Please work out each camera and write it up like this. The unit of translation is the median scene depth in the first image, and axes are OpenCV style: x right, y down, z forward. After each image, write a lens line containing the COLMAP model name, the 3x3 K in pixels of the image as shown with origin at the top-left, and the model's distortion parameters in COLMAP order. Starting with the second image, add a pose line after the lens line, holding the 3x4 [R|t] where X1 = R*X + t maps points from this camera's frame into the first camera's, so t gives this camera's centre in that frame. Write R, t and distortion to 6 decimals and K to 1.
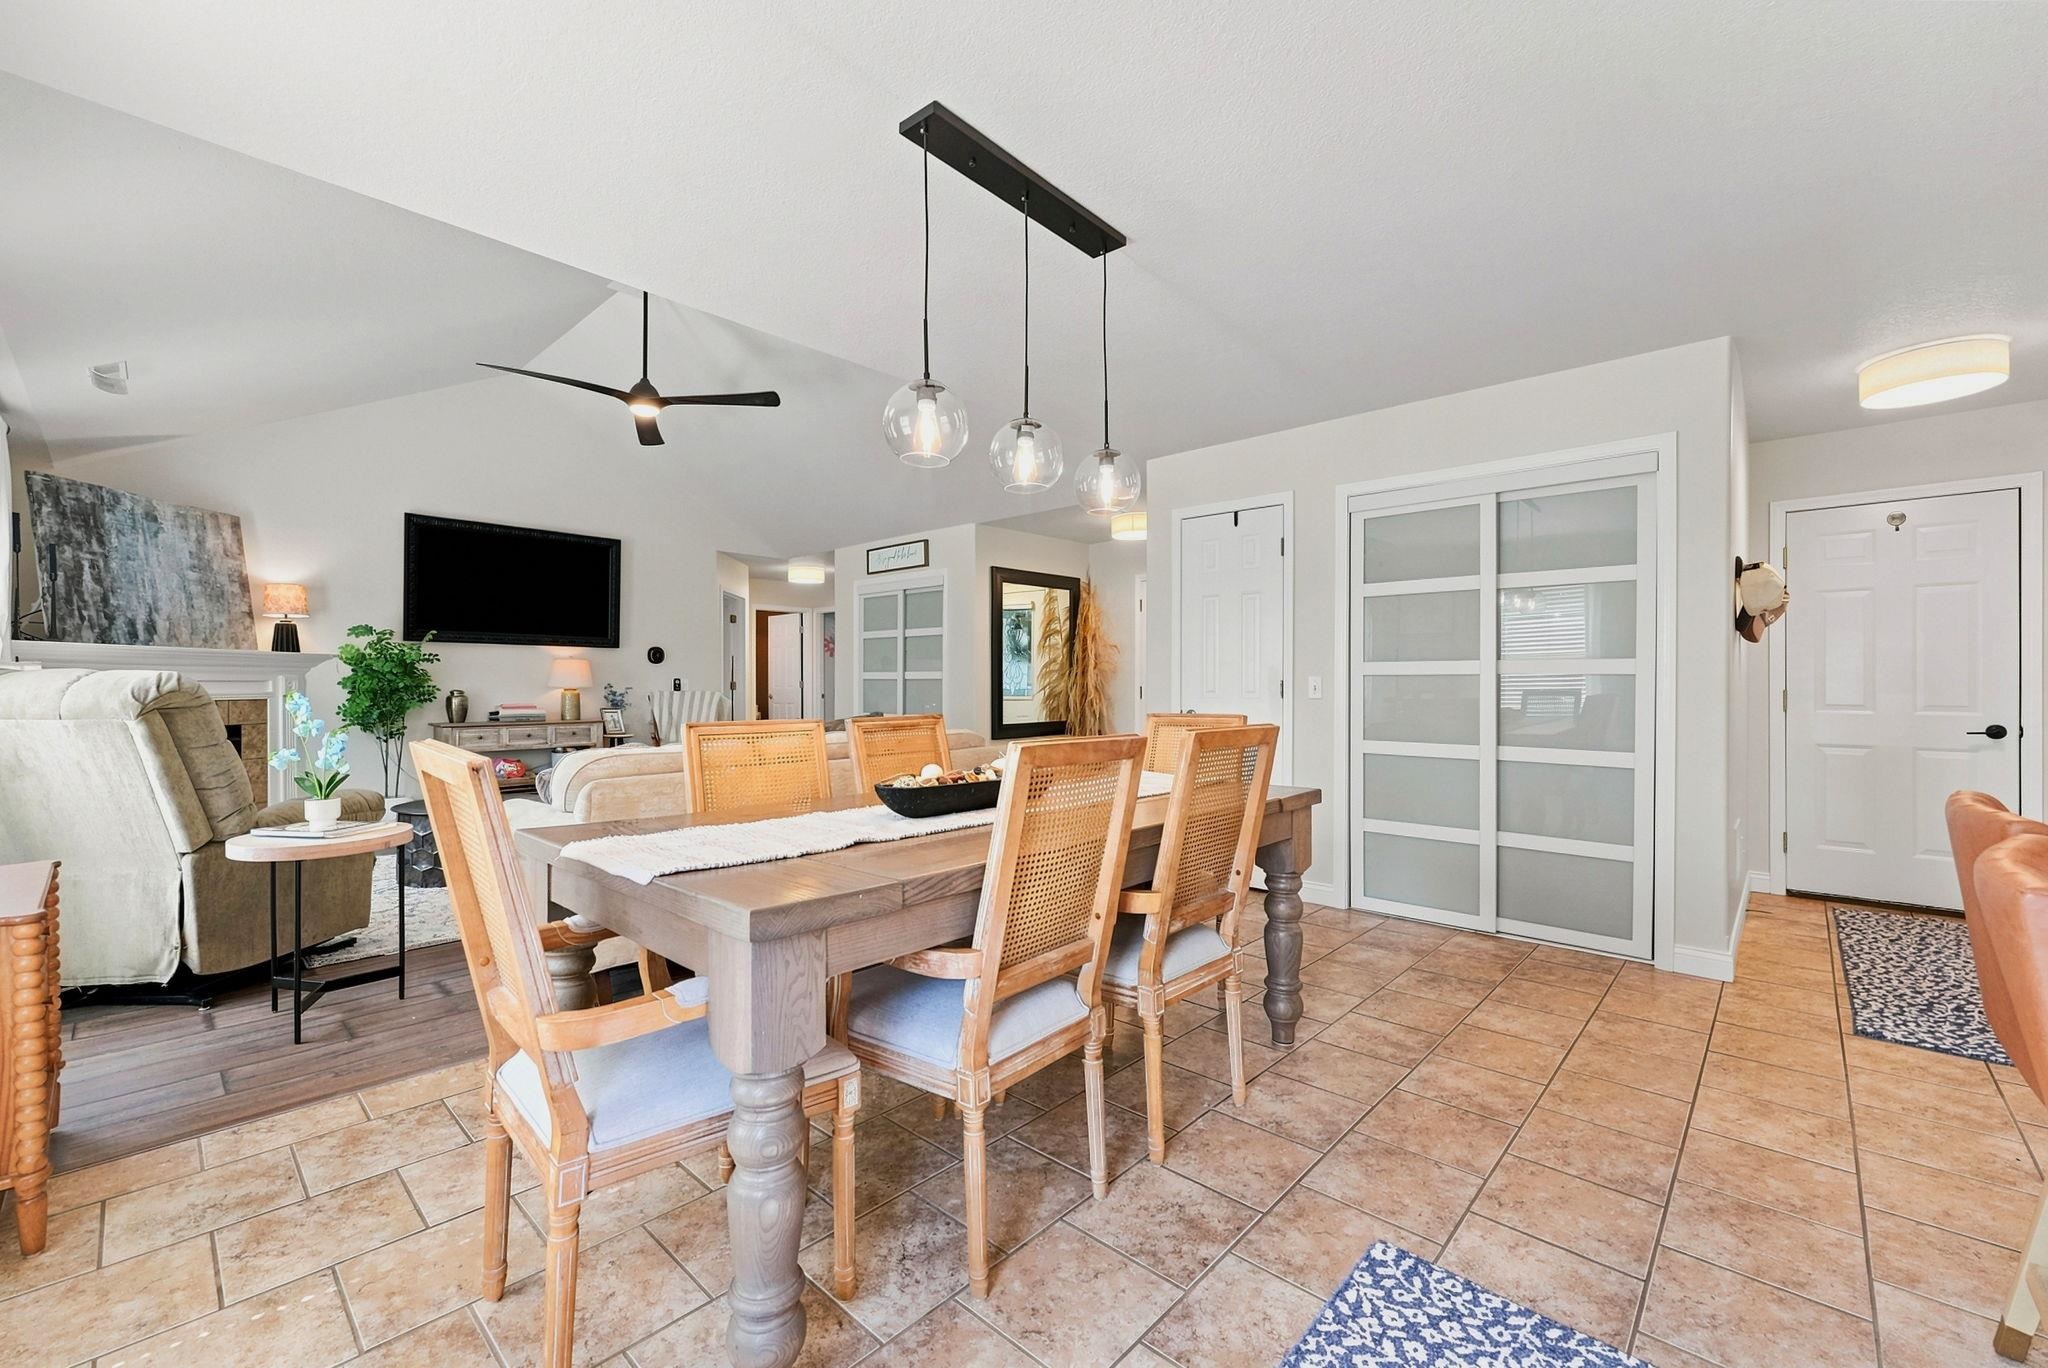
lens RADIAL K [[833.0, 0, 1017.4], [0, 833.0, 685.2], [0, 0, 1]] dist [-0.001319, -0.000437]
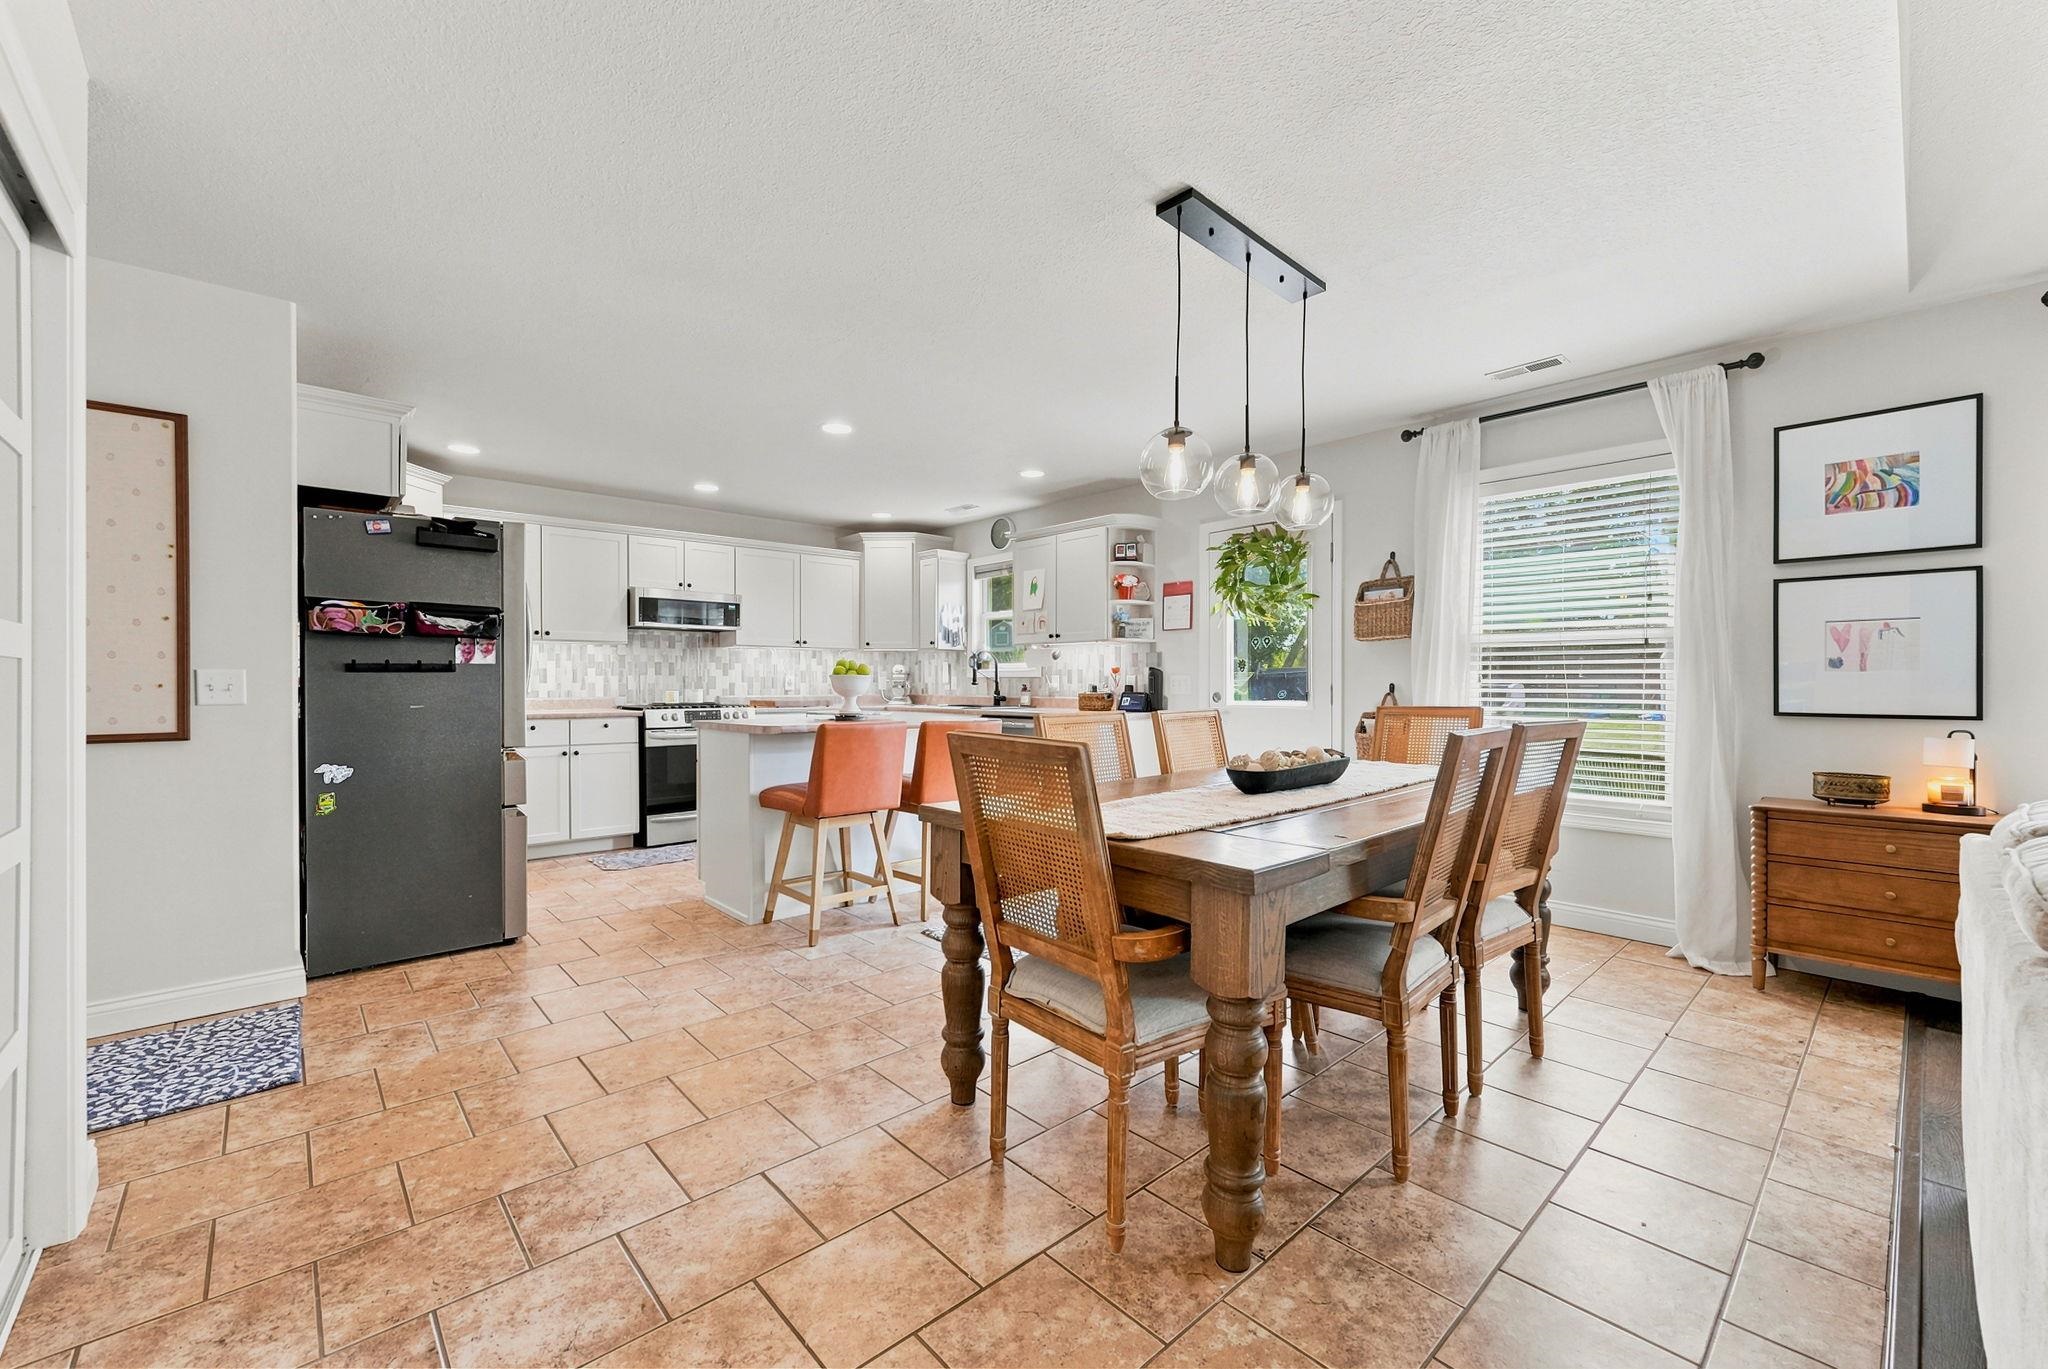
lens RADIAL K [[823.4, 0, 1024.0], [0, 823.4, 684.5], [0, 0, 1]] dist [-0.002282, -0.000242]
pose [[-0.997258, -0.002725, 0.073952, 0.154729], [-0.002322, 0.999982, 0.005532, -0.001580], [-0.073966, 0.005345, -0.997246, 1.447215]]
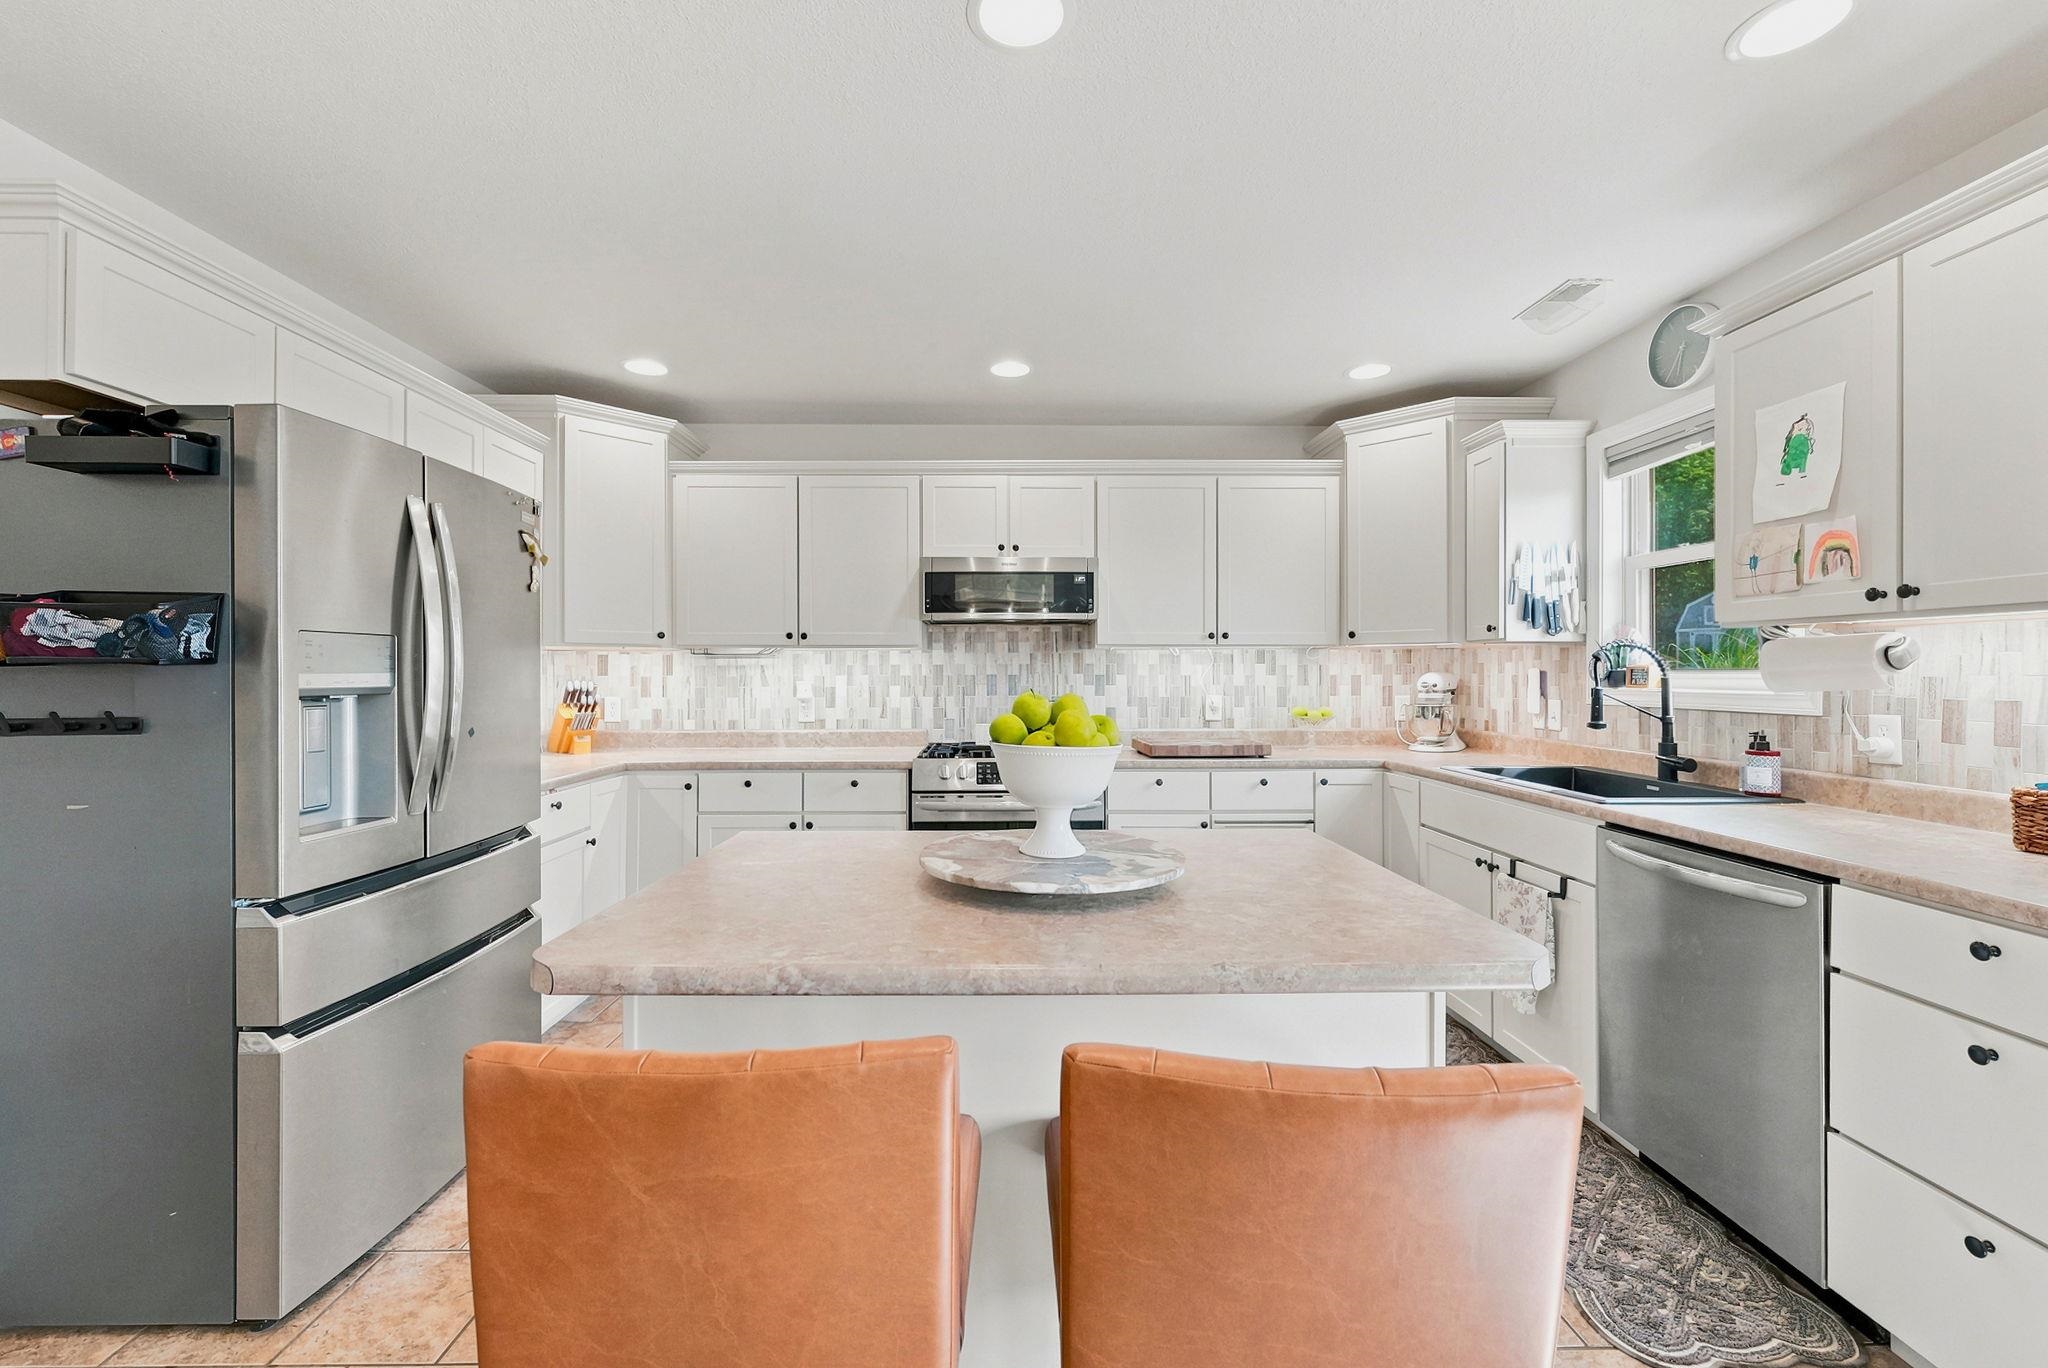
lens RADIAL K [[842.9, 0, 1019.5], [0, 842.9, 673.1], [0, 0, 1]] dist [-0.000772, -0.000203]
pose [[-0.699435, -0.001605, 0.714695, 0.224422], [0.001076, 0.999994, 0.003299, -0.046065], [-0.714696, 0.003077, -0.699429, 0.474999]]
